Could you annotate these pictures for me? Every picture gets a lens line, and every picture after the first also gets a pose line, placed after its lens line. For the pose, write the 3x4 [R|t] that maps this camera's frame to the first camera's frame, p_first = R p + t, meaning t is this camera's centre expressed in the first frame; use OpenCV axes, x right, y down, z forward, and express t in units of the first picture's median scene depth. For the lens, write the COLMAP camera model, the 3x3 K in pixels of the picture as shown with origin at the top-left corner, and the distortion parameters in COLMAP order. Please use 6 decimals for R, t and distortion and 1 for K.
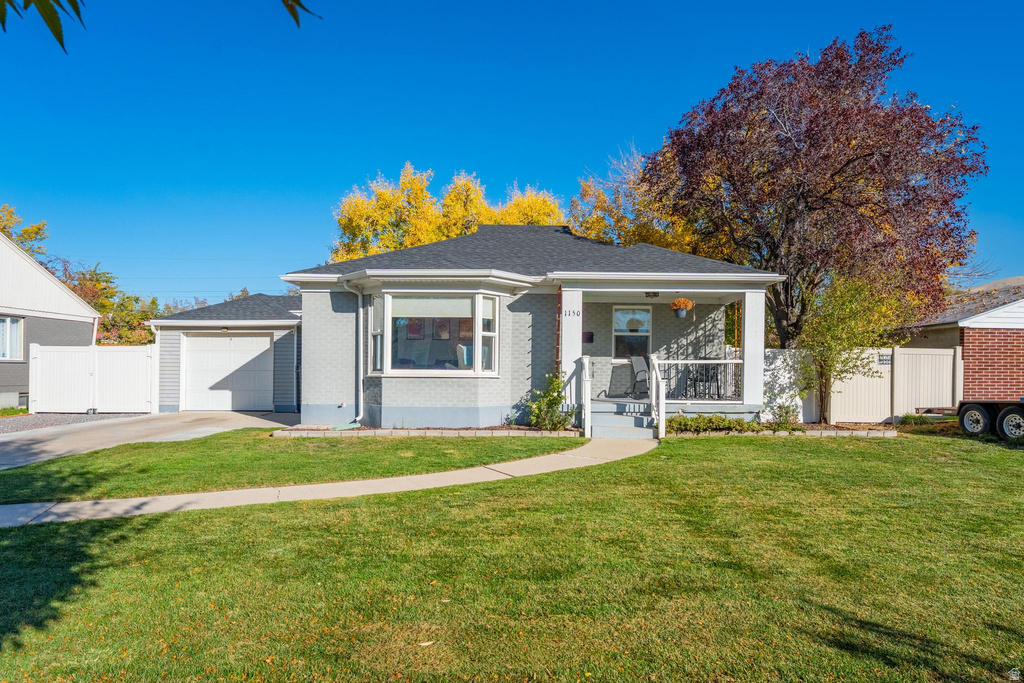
lens RADIAL K [[554.6, 0, 527.4], [0, 554.6, 361.8], [0, 0, 1]] dist [-0.017926, -0.000299]
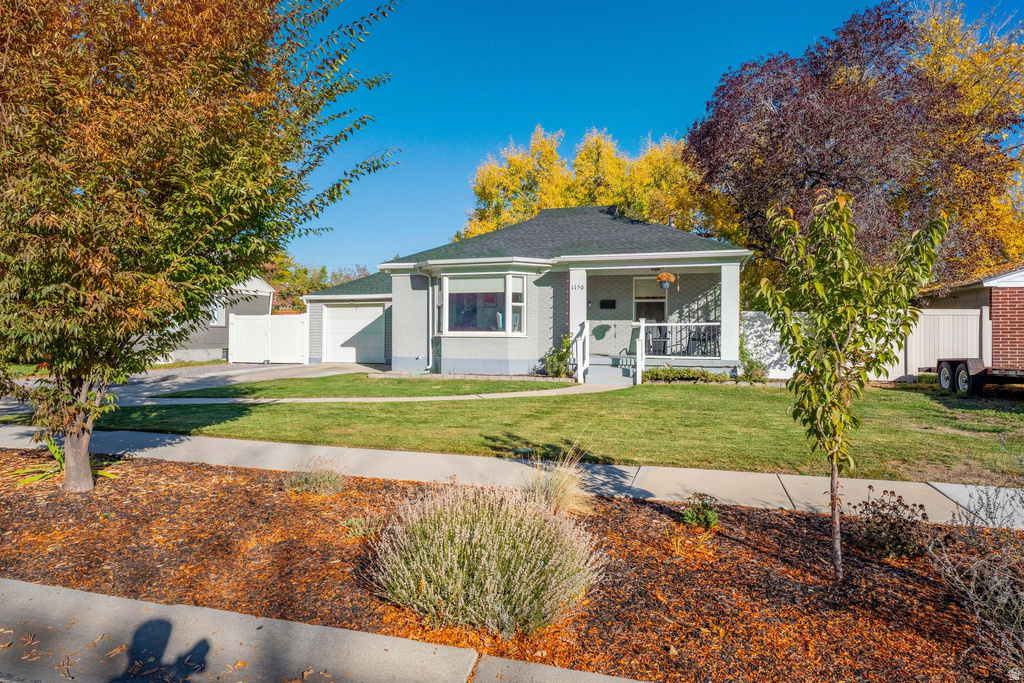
lens RADIAL K [[619.1, 0, 511.6], [0, 619.1, 319.6], [0, 0, 1]] dist [0.031328, -0.001108]
pose [[0.950938, -0.008768, -0.309257, 0.360461], [0.007796, 0.999960, -0.004378, -0.007126], [0.309283, 0.001753, 0.950968, -0.391417]]
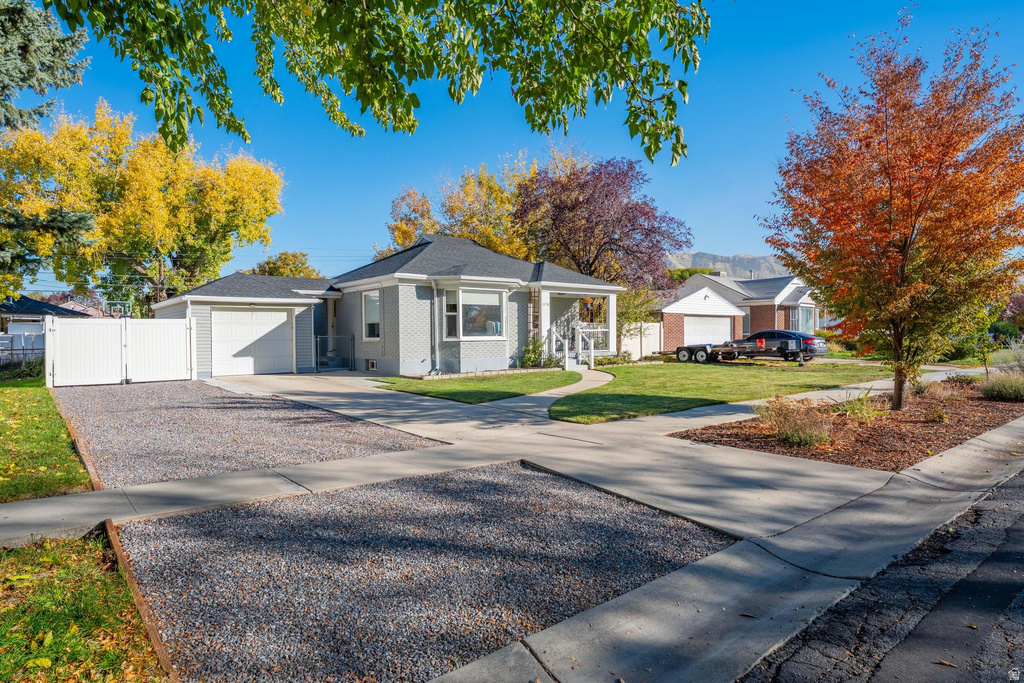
lens RADIAL K [[587.7, 0, 511.7], [0, 587.7, 341.4], [0, 0, 1]] dist [0.001333, 0.000531]
pose [[0.779860, -0.019140, 0.625662, -1.155570], [0.003529, 0.999651, 0.026182, -0.015619], [-0.625944, -0.018210, 0.779655, -0.413172]]
